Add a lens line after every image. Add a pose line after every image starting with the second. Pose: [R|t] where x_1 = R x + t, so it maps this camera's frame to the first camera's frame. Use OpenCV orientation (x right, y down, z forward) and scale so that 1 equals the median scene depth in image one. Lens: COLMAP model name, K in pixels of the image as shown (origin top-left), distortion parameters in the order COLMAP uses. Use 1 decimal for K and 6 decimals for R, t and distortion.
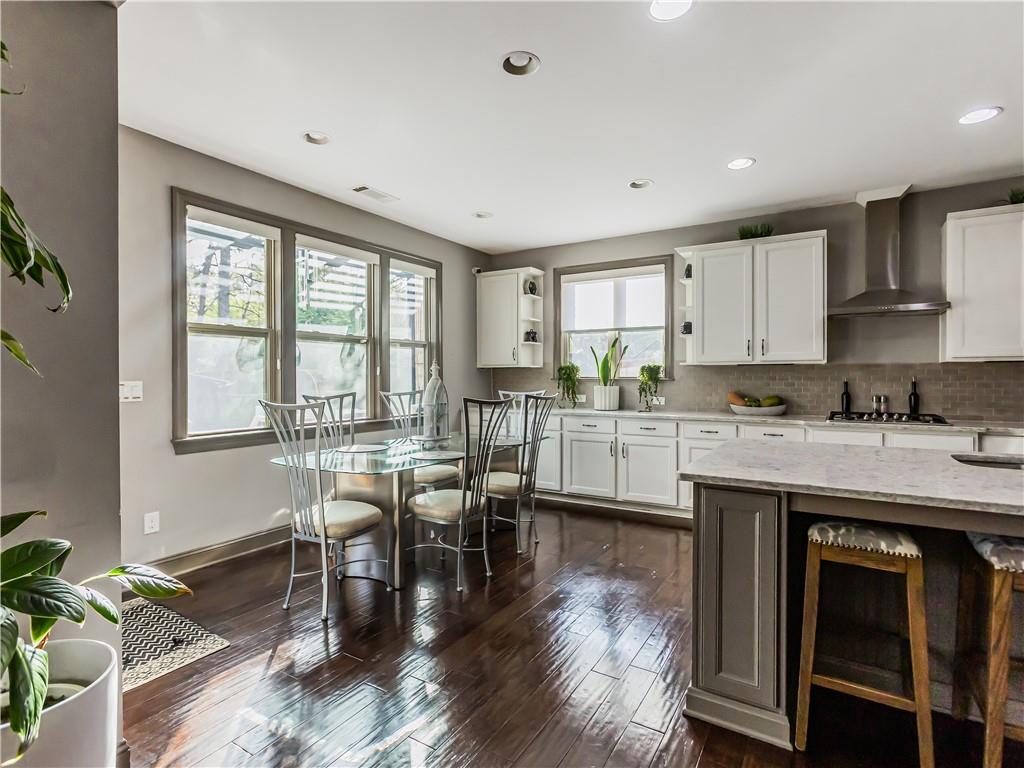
lens RADIAL K [[525.1, 0, 507.9], [0, 525.1, 378.4], [0, 0, 1]] dist [-0.019853, 0.014100]
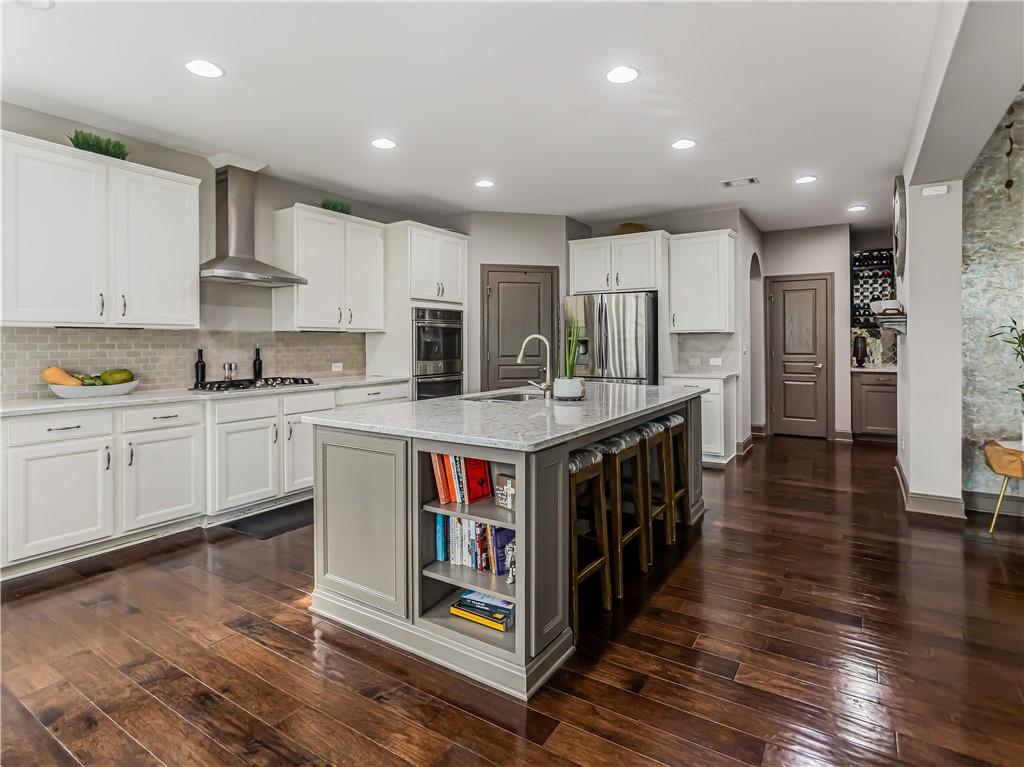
lens RADIAL K [[525.1, 0, 521.2], [0, 525.1, 342.5], [0, 0, 1]] dist [-0.019853, 0.014100]
pose [[0.007321, 0.001869, 0.999971, -0.265666], [0.009118, 0.999957, -0.001936, 0.001210], [-0.999932, 0.009132, 0.007303, 0.429146]]
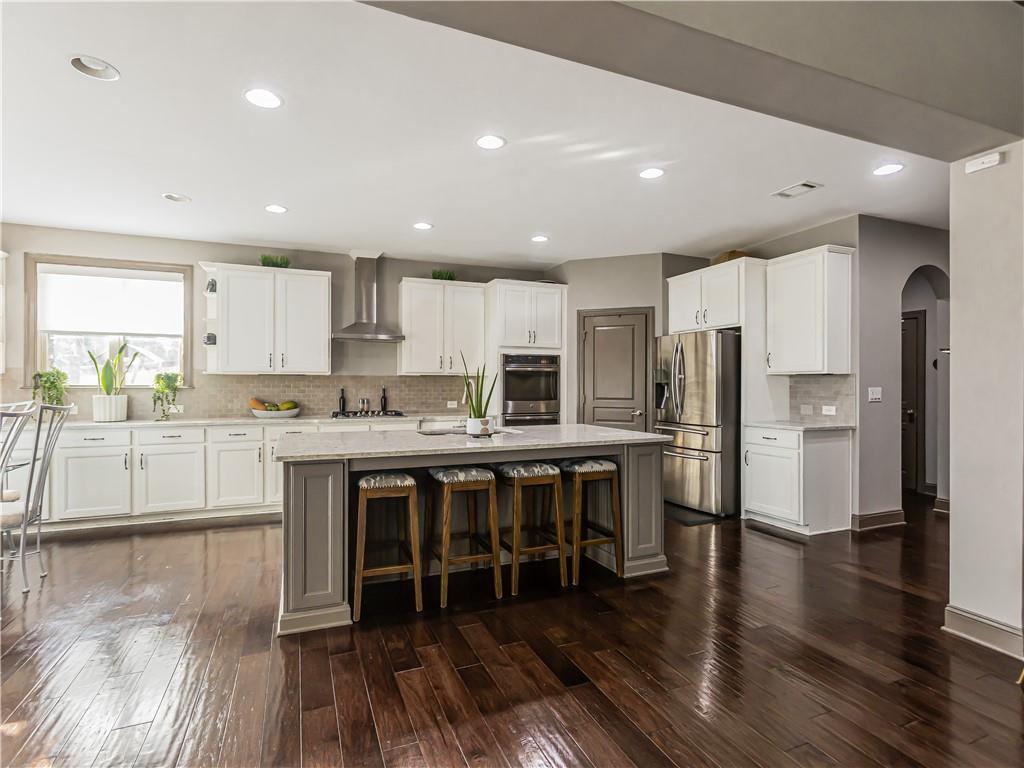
lens RADIAL K [[525.1, 0, 509.0], [0, 525.1, 384.9], [0, 0, 1]] dist [-0.019853, 0.014100]
pose [[0.586112, 0.000744, 0.810230, -0.181060], [0.002503, 0.999993, -0.002729, 0.000911], [-0.810226, 0.003627, 0.586106, -0.121214]]
